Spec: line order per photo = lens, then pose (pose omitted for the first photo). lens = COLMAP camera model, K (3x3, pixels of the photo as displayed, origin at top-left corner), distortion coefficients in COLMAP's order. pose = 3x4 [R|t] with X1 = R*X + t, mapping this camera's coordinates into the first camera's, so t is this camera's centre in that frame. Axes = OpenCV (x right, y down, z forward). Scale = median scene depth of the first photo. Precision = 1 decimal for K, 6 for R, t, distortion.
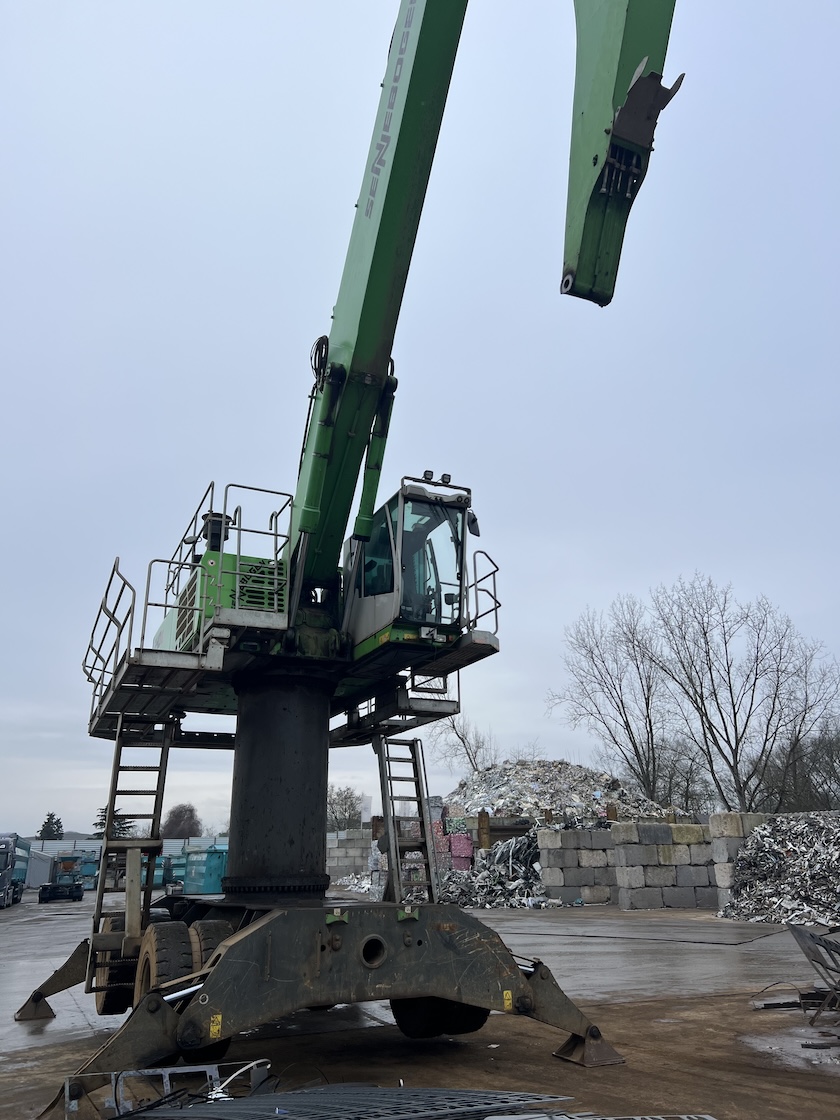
lens RADIAL K [[841.2, 0, 391.7], [0, 841.2, 553.0], [0, 0, 1]] dist [0.029863, -0.014811]
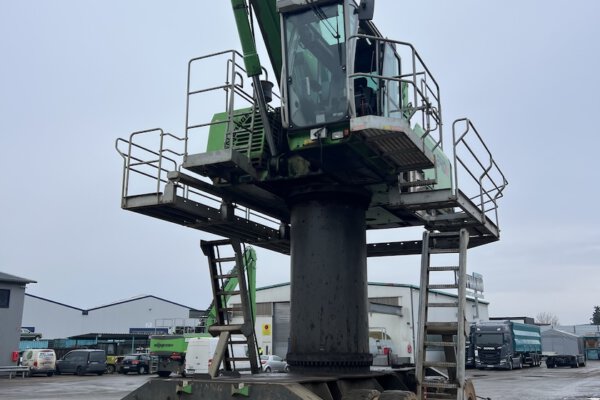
lens RADIAL K [[592.2, 0, 301.0], [0, 592.2, 197.4], [0, 0, 1]] dist [0.049999, 0.000000]
pose [[0.644776, -0.168811, -0.745498, 0.187310], [0.254988, 0.966943, 0.001581, 0.054448], [0.720587, -0.191112, 0.666506, 0.157325]]
